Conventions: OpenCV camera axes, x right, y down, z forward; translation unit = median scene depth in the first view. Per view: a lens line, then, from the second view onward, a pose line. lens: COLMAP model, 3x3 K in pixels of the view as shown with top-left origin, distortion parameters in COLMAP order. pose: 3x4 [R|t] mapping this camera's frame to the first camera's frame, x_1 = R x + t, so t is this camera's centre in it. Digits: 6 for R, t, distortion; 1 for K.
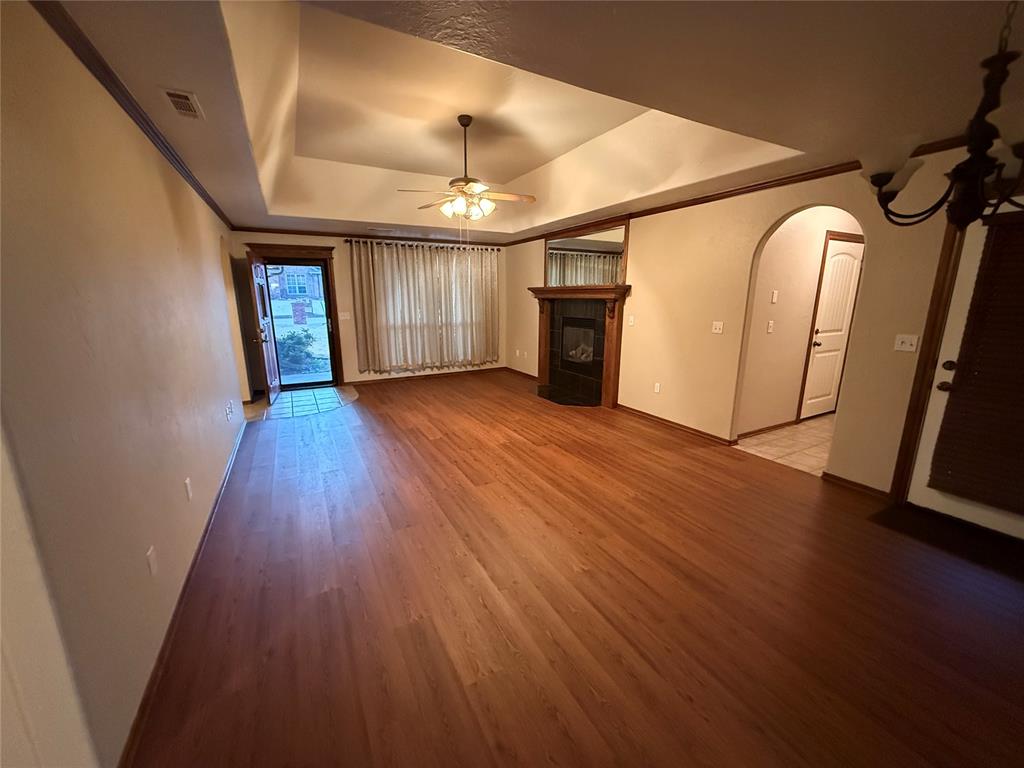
lens RADIAL K [[409.9, 0, 510.9], [0, 409.9, 384.3], [0, 0, 1]] dist [0.002112, 0.000183]
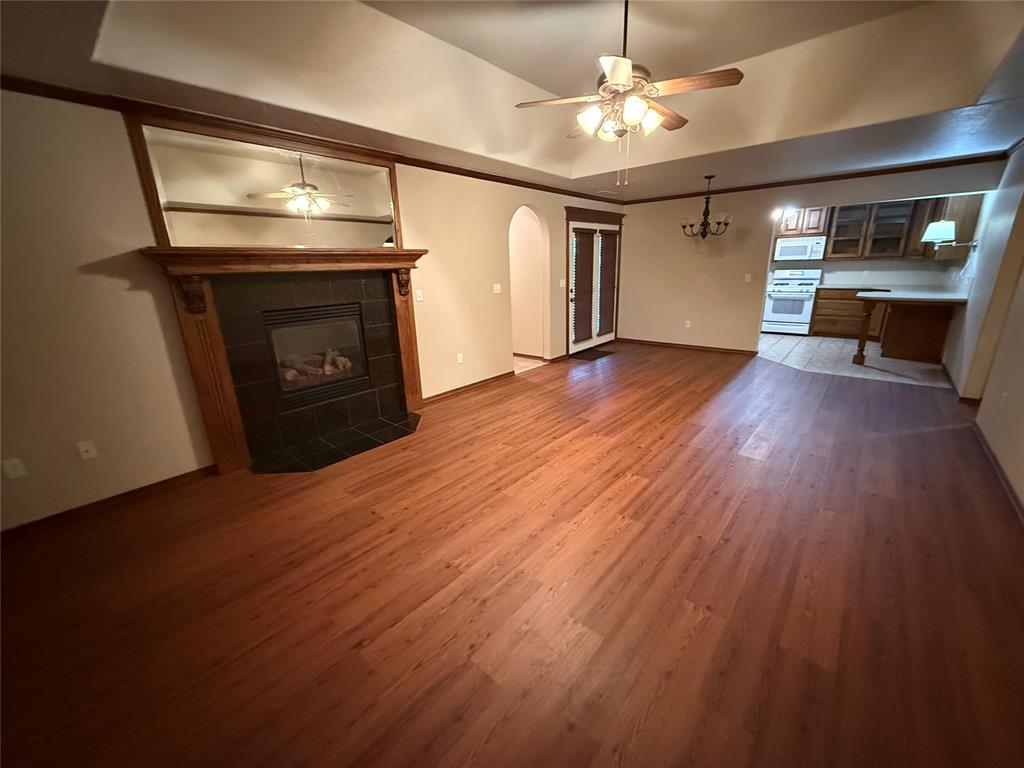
lens RADIAL K [[409.9, 0, 508.8], [0, 409.9, 384.8], [0, 0, 1]] dist [0.002112, 0.000183]
pose [[-0.360819, -0.248945, 0.898797, -0.639449], [0.224863, 0.912065, 0.342891, -0.267101], [-0.905122, 0.325828, -0.273112, 1.284353]]
